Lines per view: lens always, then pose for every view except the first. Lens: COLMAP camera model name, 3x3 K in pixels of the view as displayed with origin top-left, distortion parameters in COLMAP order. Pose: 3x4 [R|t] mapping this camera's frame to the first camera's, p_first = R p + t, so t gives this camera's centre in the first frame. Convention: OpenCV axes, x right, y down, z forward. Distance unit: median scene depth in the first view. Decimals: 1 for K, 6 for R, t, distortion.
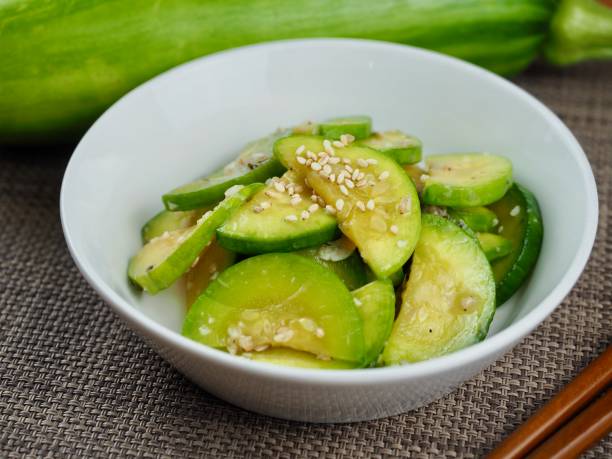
lens RADIAL K [[1561.3, 0, 324.4], [0, 1561.3, 177.1], [0, 0, 1]] dist [0.061630, 0.000000]
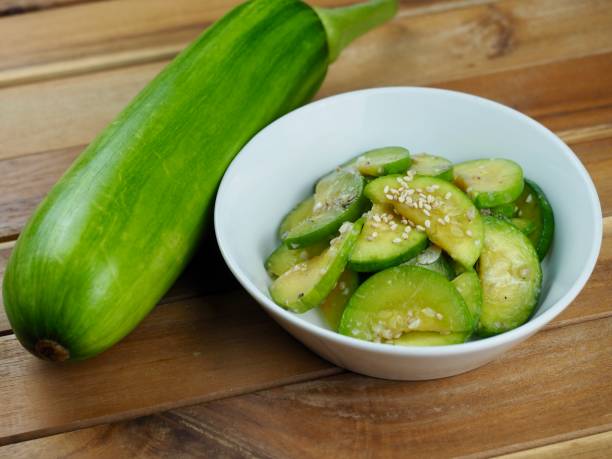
lens RADIAL K [[1696.9, 0, 326.6], [0, 1696.9, 159.2], [0, 0, 1]] dist [0.064940, 0.000000]
pose [[0.959561, -0.194795, 0.203219, -0.373208], [0.182648, 0.980151, 0.077094, -0.172206], [-0.214203, -0.036859, 0.976093, -0.465681]]
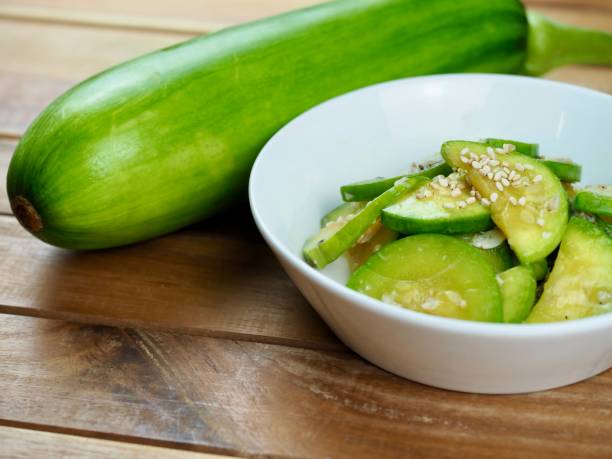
lens RADIAL K [[1561.3, 0, 310.3], [0, 1561.3, 170.5], [0, 0, 1]] dist [0.061630, 0.000000]
pose [[0.981398, 0.082309, -0.173447, 0.072281], [-0.104538, 0.986863, -0.123184, 0.147847], [0.161029, 0.139024, 0.977109, -0.108683]]
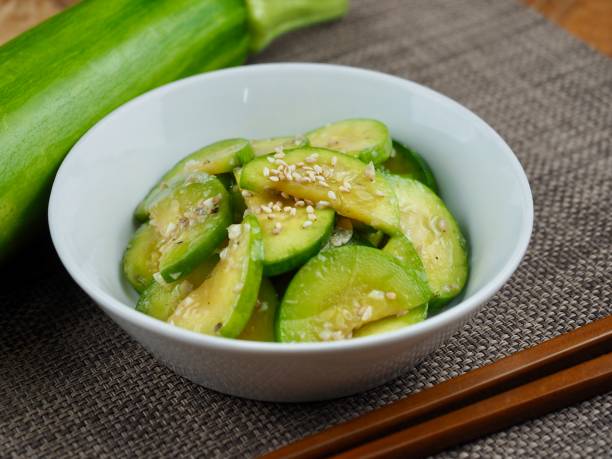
lens RADIAL K [[1561.3, 0, 305.3], [0, 1561.3, 228.7], [0, 0, 1]] dist [0.061630, 0.000000]
pose [[0.719545, -0.427157, 0.547533, -0.627181], [0.427985, 0.893682, 0.134764, -0.120163], [-0.546885, 0.137367, 0.825861, 0.080071]]
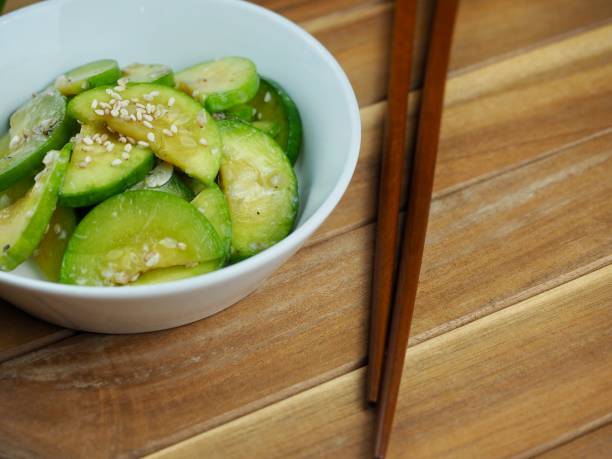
lens RADIAL K [[1561.3, 0, 325.7], [0, 1561.3, 181.3], [0, 0, 1]] dist [0.061630, 0.000000]
pose [[0.873855, -0.333209, 0.354048, -0.291916], [0.306470, 0.942835, 0.130915, -0.062080], [-0.377431, -0.005896, 0.926019, -0.108194]]
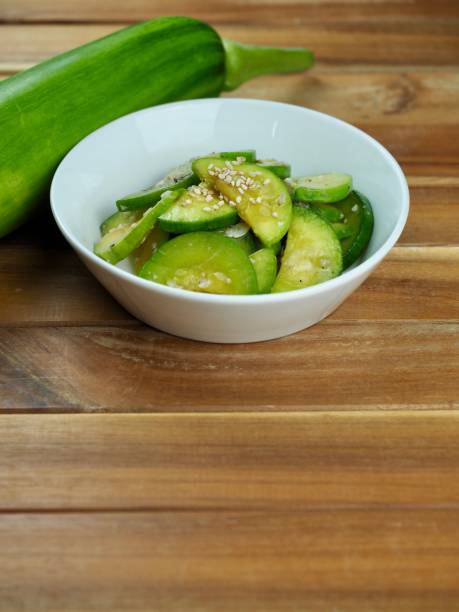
lens RADIAL K [[1561.3, 0, 226.9], [0, 1561.3, 240.2], [0, 0, 1]] dist [0.061630, 0.000000]
pose [[0.999103, -0.020393, 0.037121, -0.057794], [0.022086, 0.998706, -0.045801, 0.124468], [-0.036139, 0.046580, 0.998261, -0.500333]]
